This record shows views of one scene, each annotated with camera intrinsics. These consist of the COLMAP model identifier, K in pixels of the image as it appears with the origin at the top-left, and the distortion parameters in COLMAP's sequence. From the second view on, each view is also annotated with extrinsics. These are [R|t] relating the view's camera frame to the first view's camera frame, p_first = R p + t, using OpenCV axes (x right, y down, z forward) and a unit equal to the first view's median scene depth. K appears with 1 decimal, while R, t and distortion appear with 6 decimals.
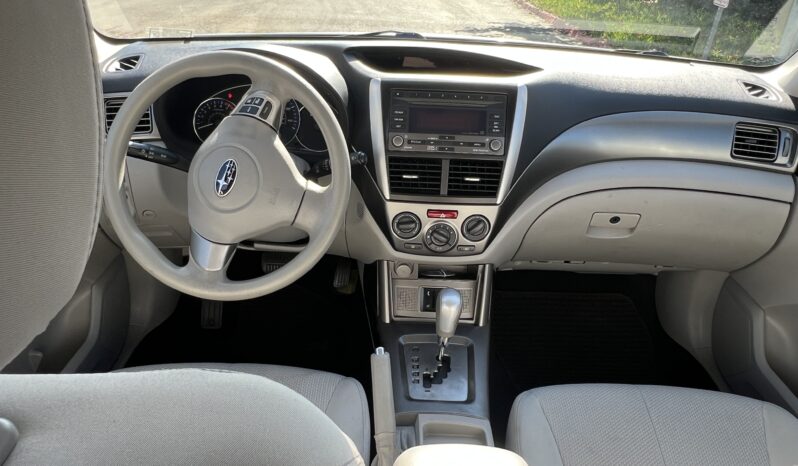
lens RADIAL K [[604.0, 0, 399.0], [0, 604.0, 233.0], [0, 0, 1]] dist [0.004680, 0.002074]
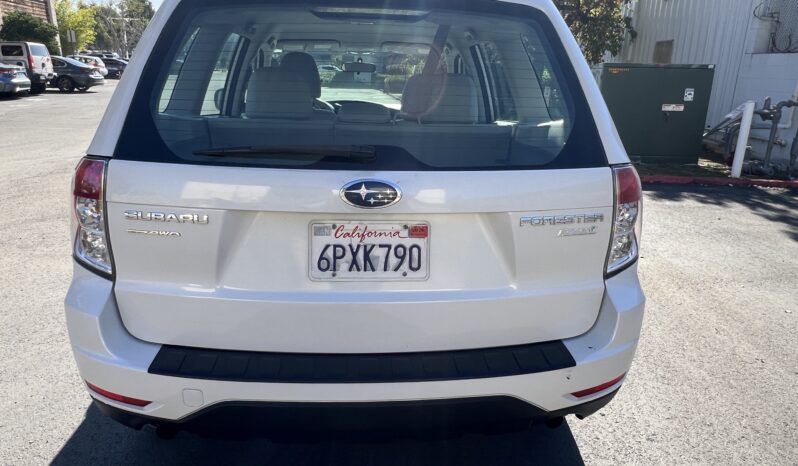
lens RADIAL K [[552.0, 0, 399.0], [0, 552.0, 233.0], [0, 0, 1]] dist [-0.007629, 0.002188]
pose [[0.996305, -0.037700, 0.077170, 0.029089], [0.052139, 0.979491, -0.194624, 1.339860], [-0.068250, 0.197929, 0.977837, -2.525780]]
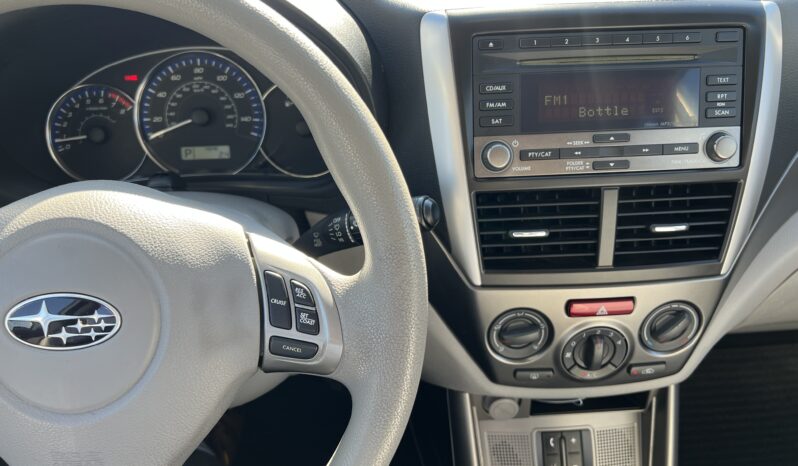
lens RADIAL K [[603.9, 0, 399.0], [0, 603.9, 233.0], [0, 0, 1]] dist [0.134780, -0.237474]
pose [[0.995864, -0.083612, 0.035560, -0.091191], [0.082044, 0.995680, 0.043483, -0.119979], [-0.039042, -0.040385, 0.998421, 0.557657]]
